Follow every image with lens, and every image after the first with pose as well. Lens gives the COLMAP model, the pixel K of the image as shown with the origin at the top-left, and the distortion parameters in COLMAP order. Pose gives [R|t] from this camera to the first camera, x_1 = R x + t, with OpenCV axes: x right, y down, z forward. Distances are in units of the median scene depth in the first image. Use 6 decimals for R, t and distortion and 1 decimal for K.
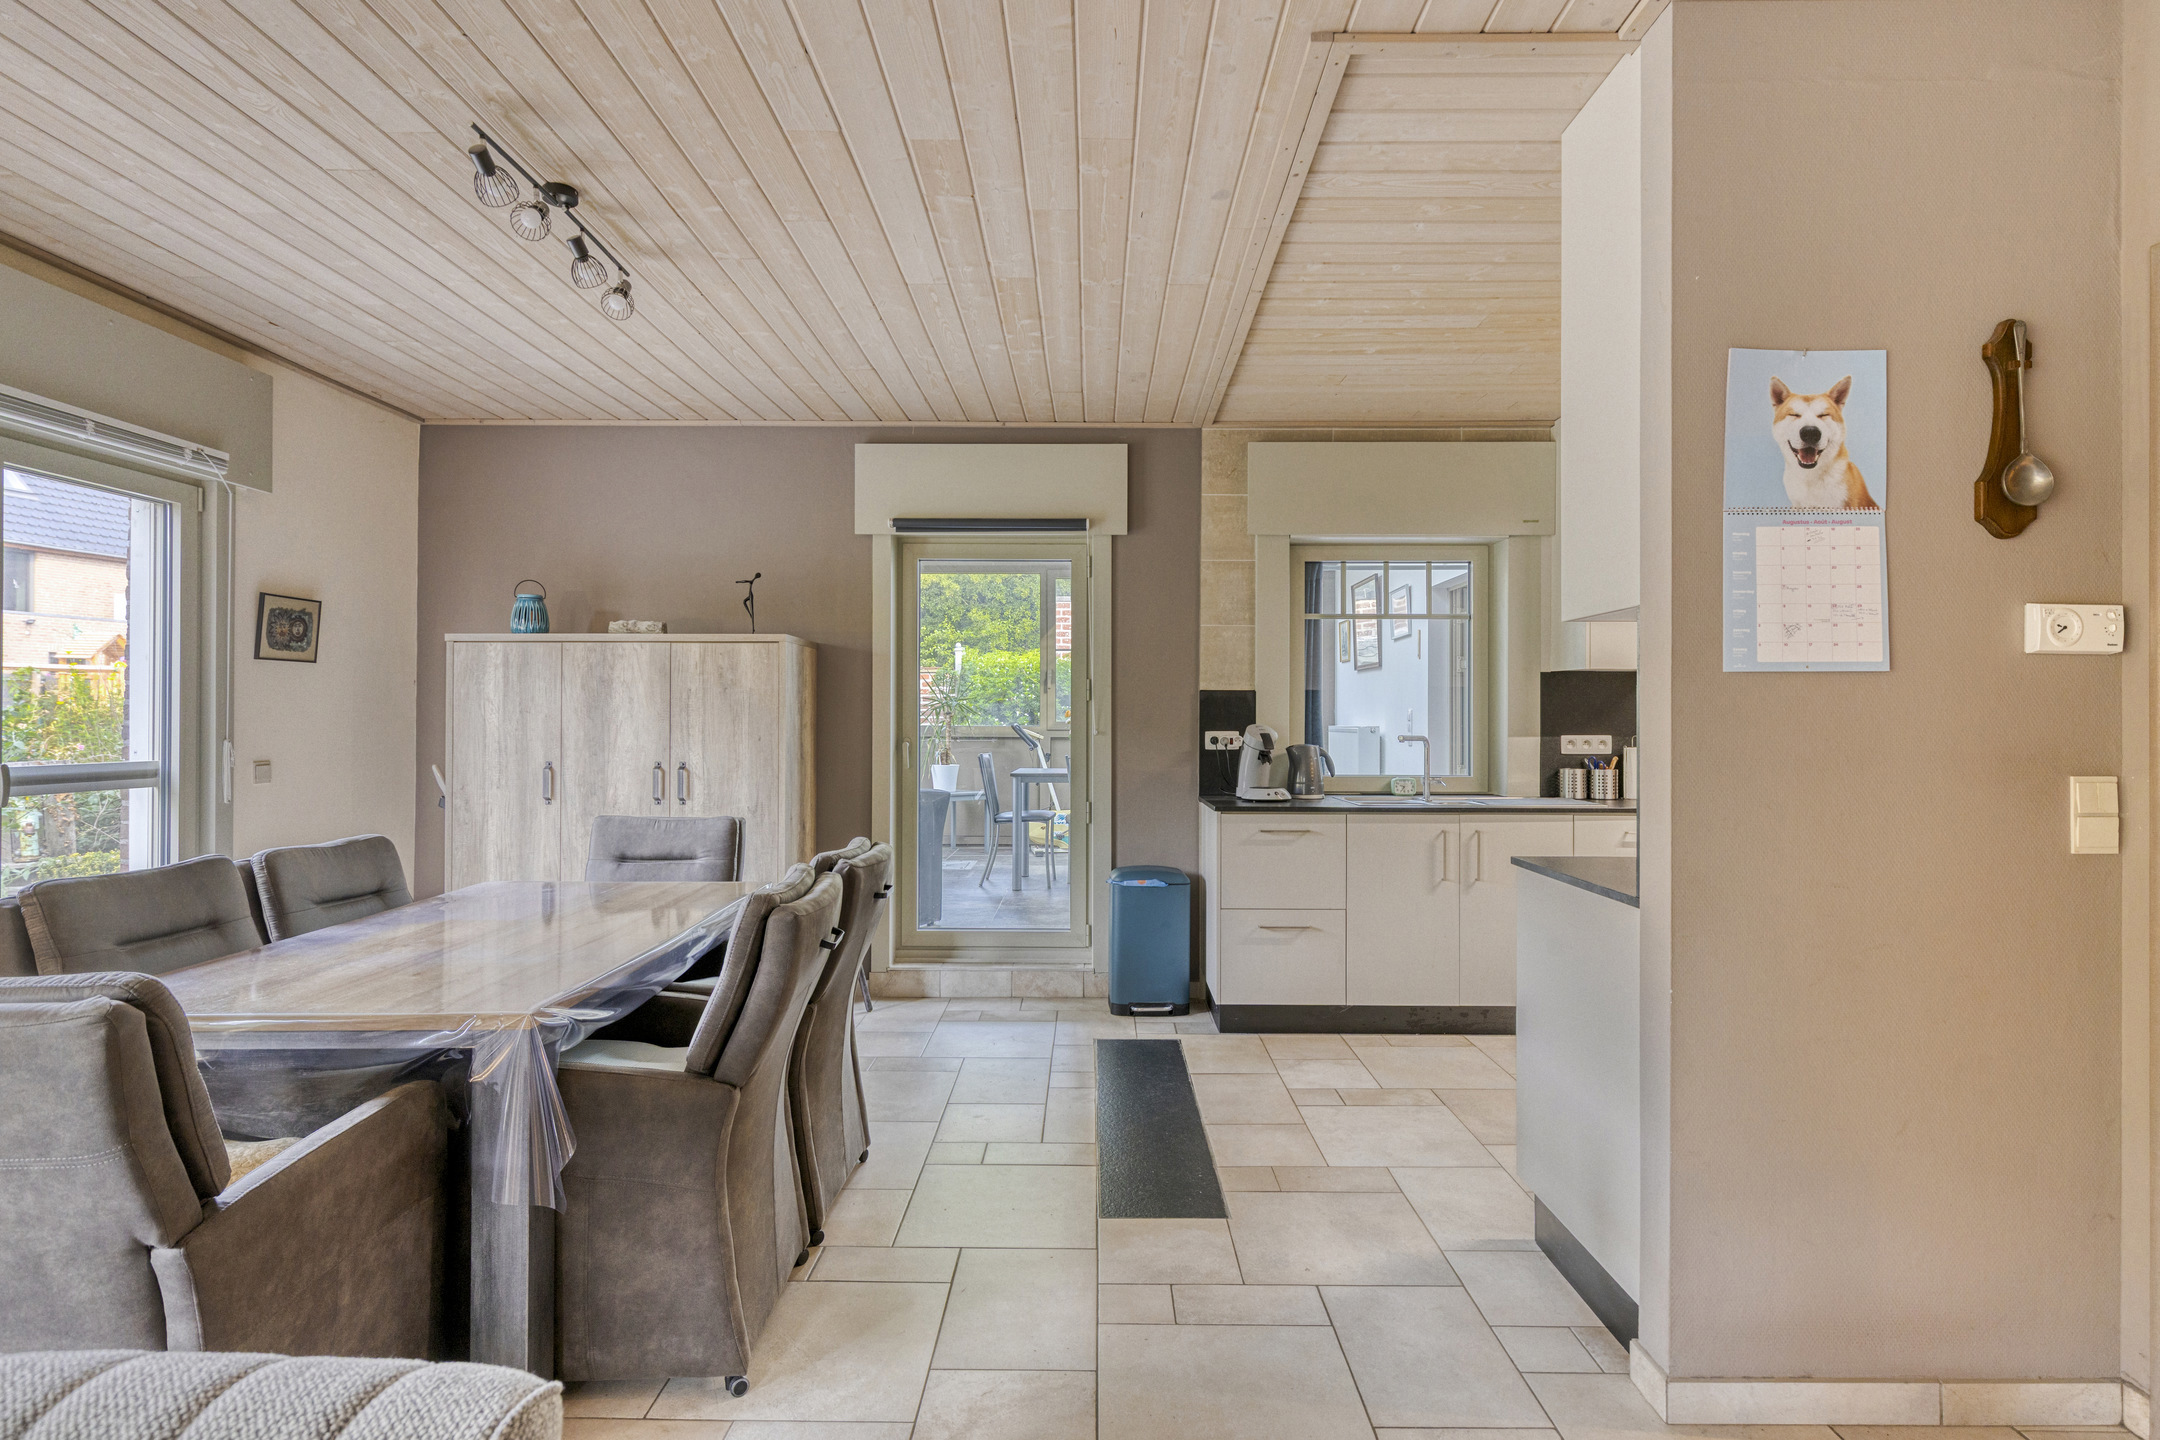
lens RADIAL K [[1107.5, 0, 1085.6], [0, 1107.5, 709.7], [0, 0, 1]] dist [0.002199, 0.000789]
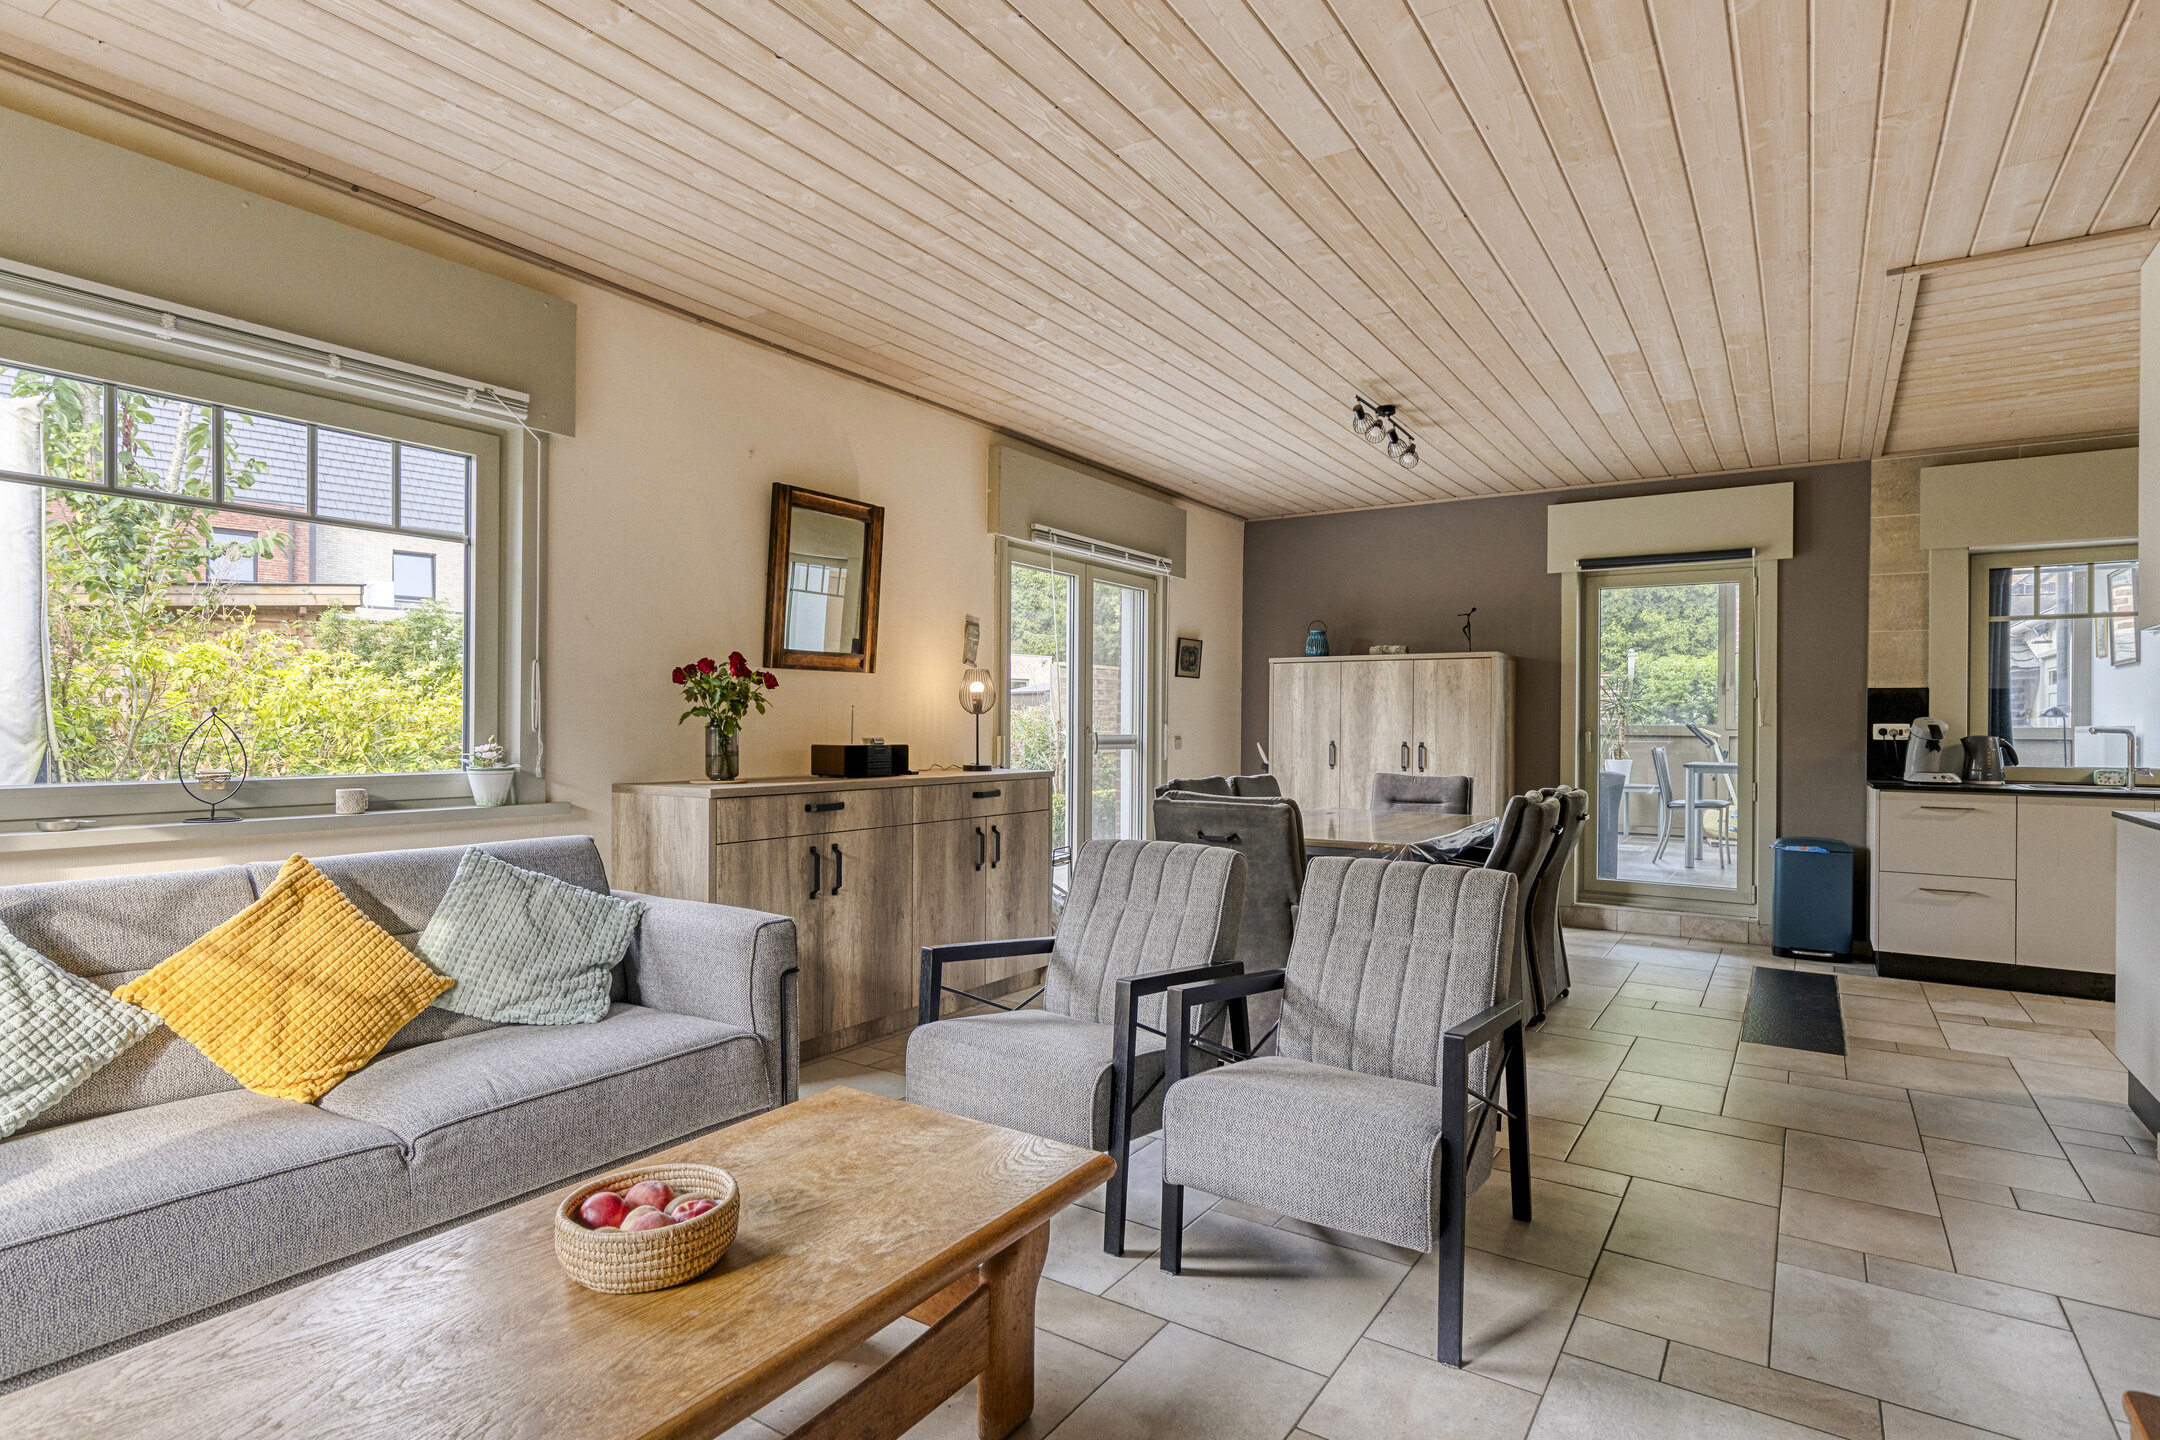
lens RADIAL K [[1107.5, 0, 1073.0], [0, 1107.5, 722.4], [0, 0, 1]] dist [0.002199, 0.000789]
pose [[0.837233, 0.003553, -0.546835, 0.046345], [-0.001406, 0.999990, 0.004346, 0.015743], [0.546845, -0.002870, 0.837229, -0.460326]]
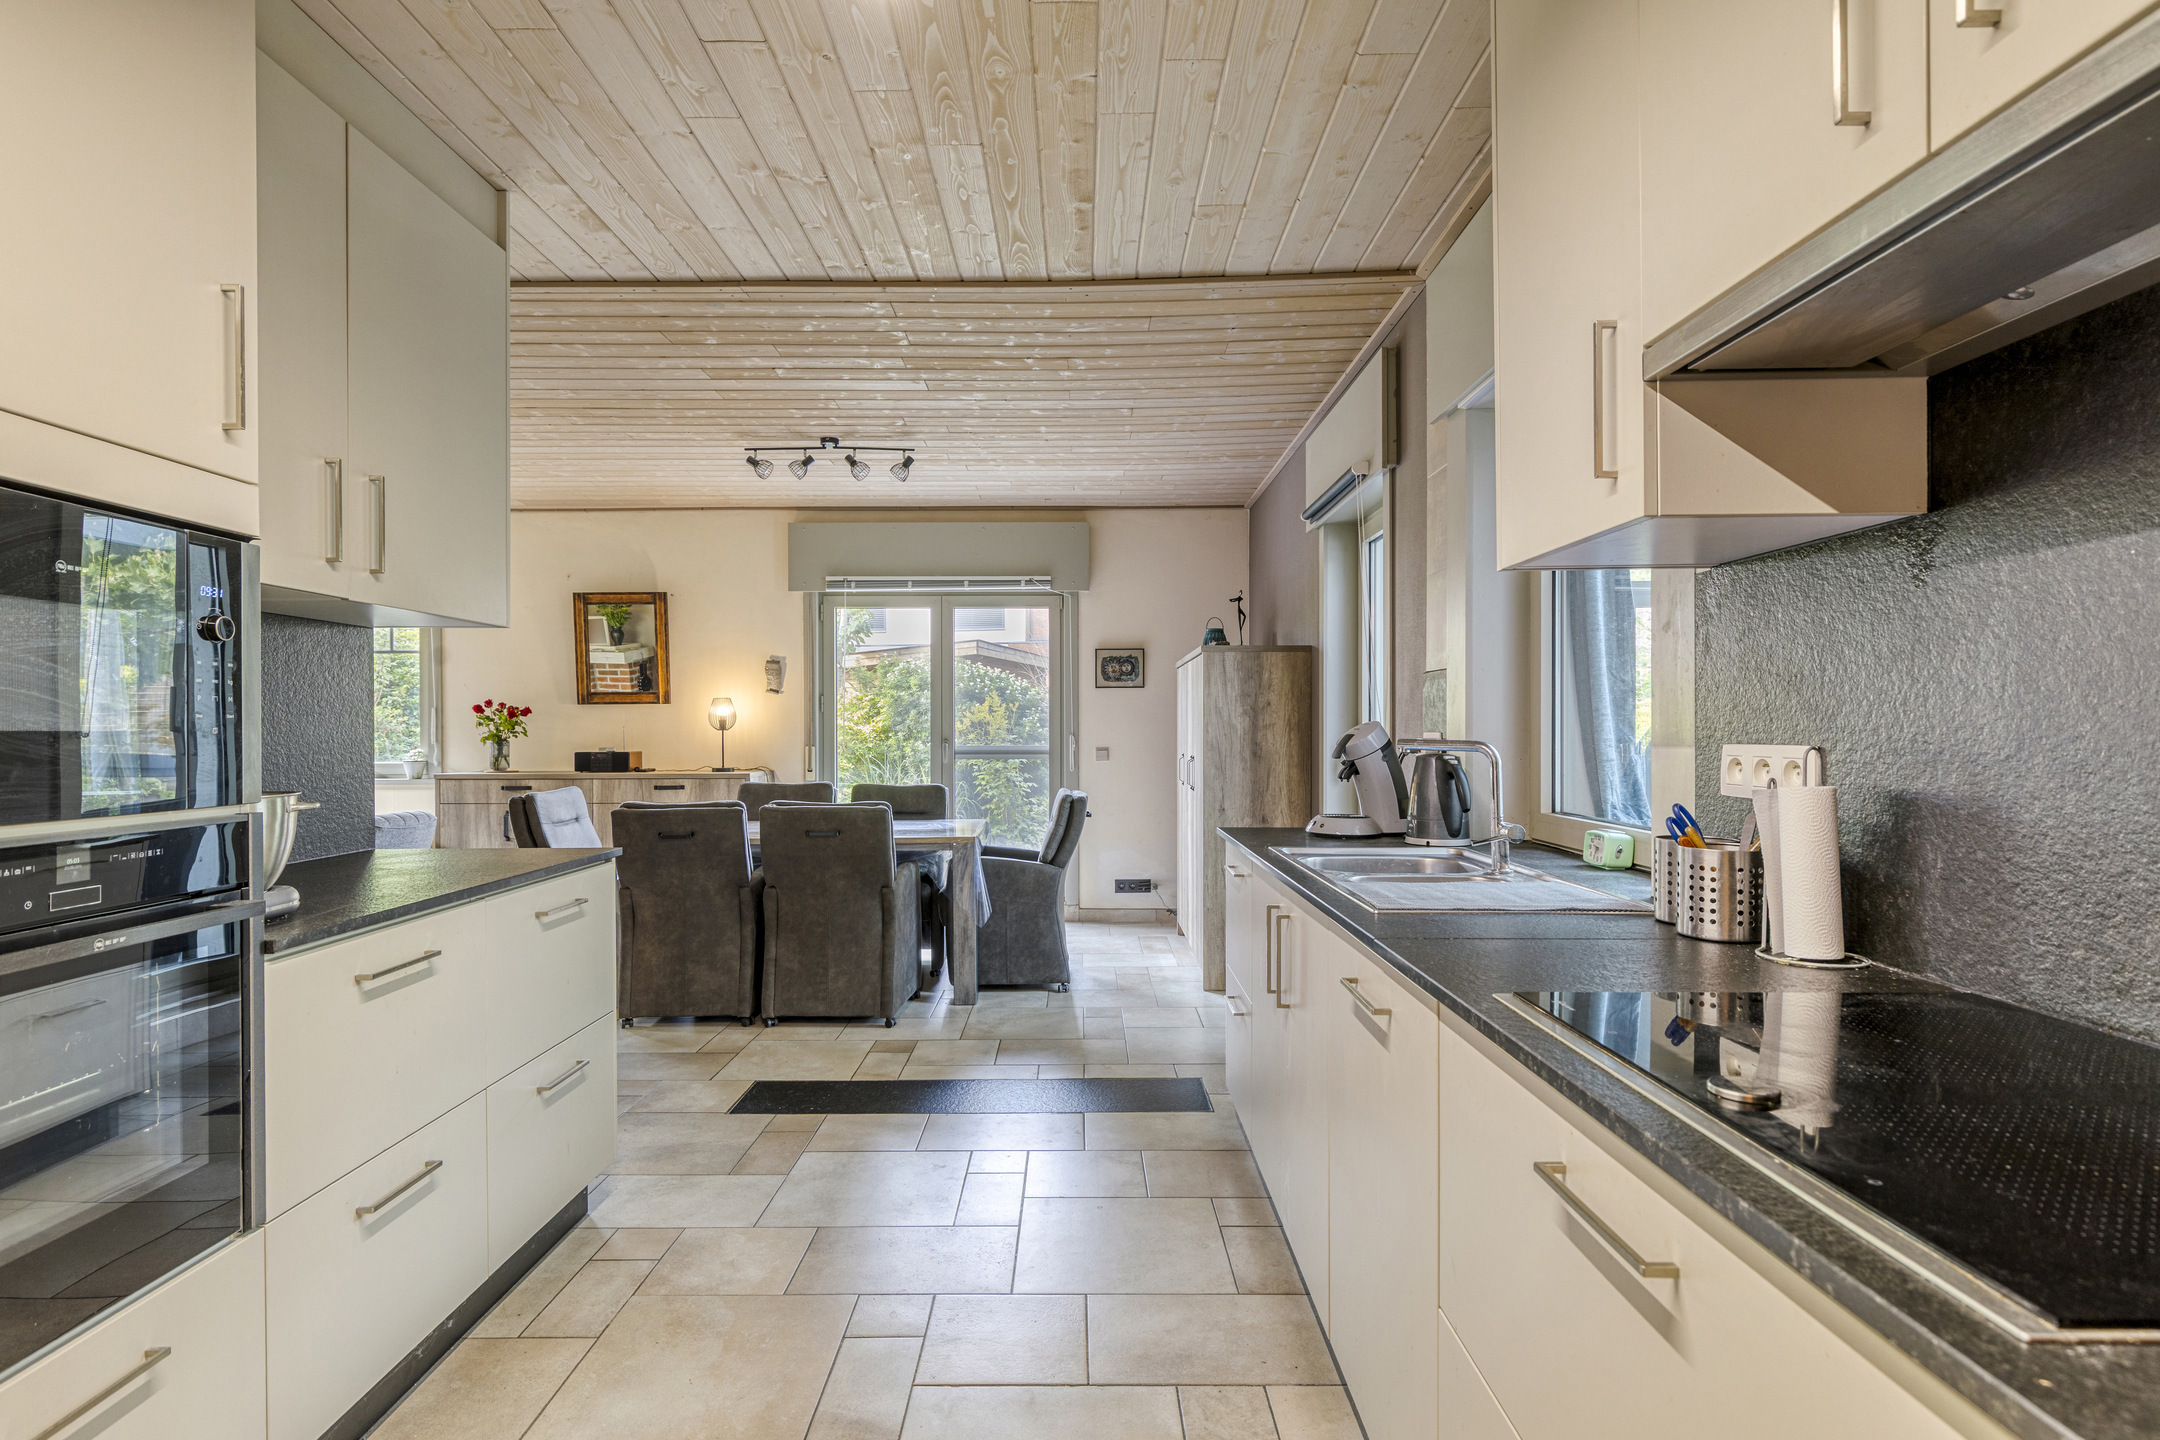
lens RADIAL K [[1107.5, 0, 1073.5], [0, 1107.5, 728.5], [0, 0, 1]] dist [0.002199, 0.000789]
pose [[-0.003245, -0.002777, -0.999991, 0.858081], [0.011221, 0.999933, -0.002813, 0.018863], [0.999932, -0.011230, -0.003214, 0.866666]]
